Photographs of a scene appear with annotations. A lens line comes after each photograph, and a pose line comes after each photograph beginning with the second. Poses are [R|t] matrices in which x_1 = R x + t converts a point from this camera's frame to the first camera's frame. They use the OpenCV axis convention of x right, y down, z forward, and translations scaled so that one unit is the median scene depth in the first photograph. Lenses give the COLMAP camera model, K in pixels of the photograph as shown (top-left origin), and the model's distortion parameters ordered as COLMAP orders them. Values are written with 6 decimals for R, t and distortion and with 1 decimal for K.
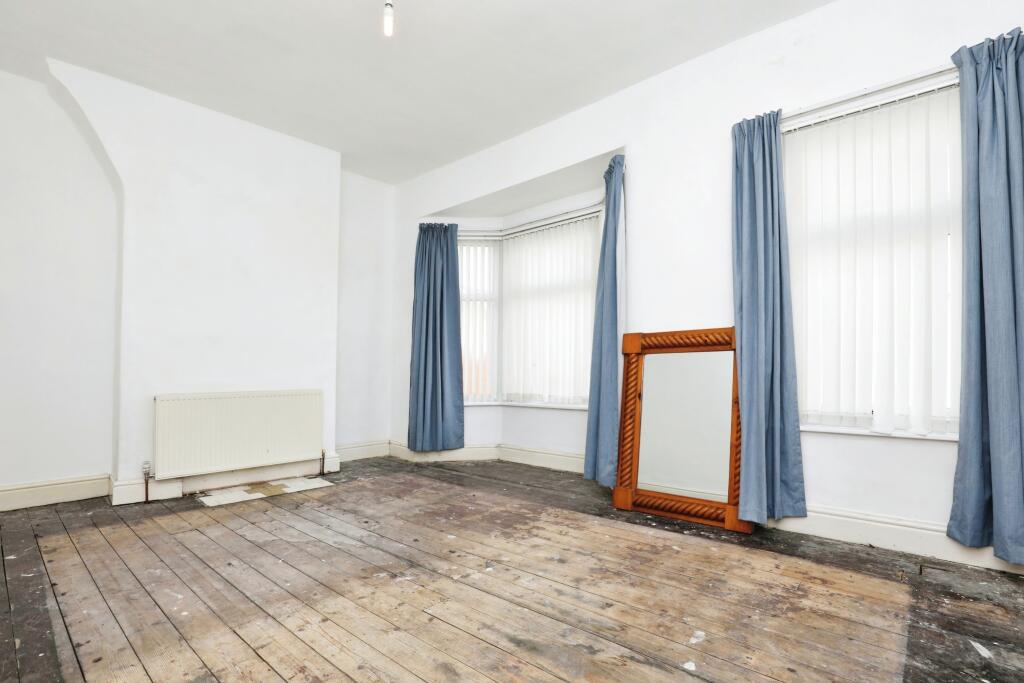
lens RADIAL K [[469.1, 0, 516.9], [0, 469.1, 368.4], [0, 0, 1]] dist [-0.026331, 0.001815]
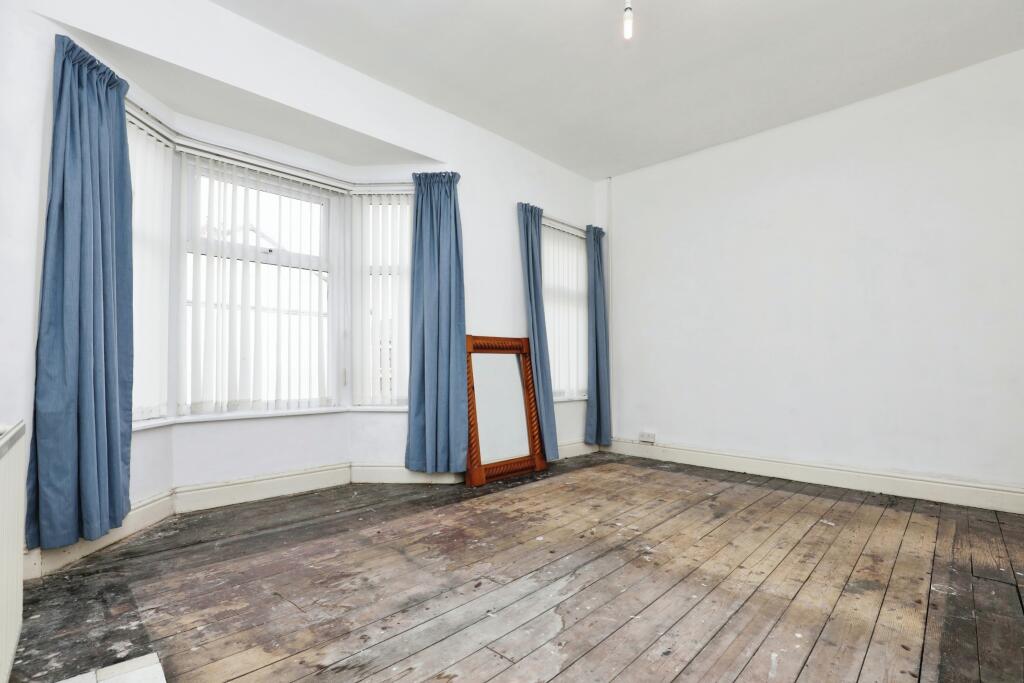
lens RADIAL K [[469.1, 0, 508.3], [0, 469.1, 370.5], [0, 0, 1]] dist [-0.026331, 0.001815]
pose [[0.068436, 0.001187, 0.997655, -1.265213], [-0.009509, 0.999955, -0.000538, 0.019510], [-0.997610, -0.009450, 0.068444, 1.152059]]
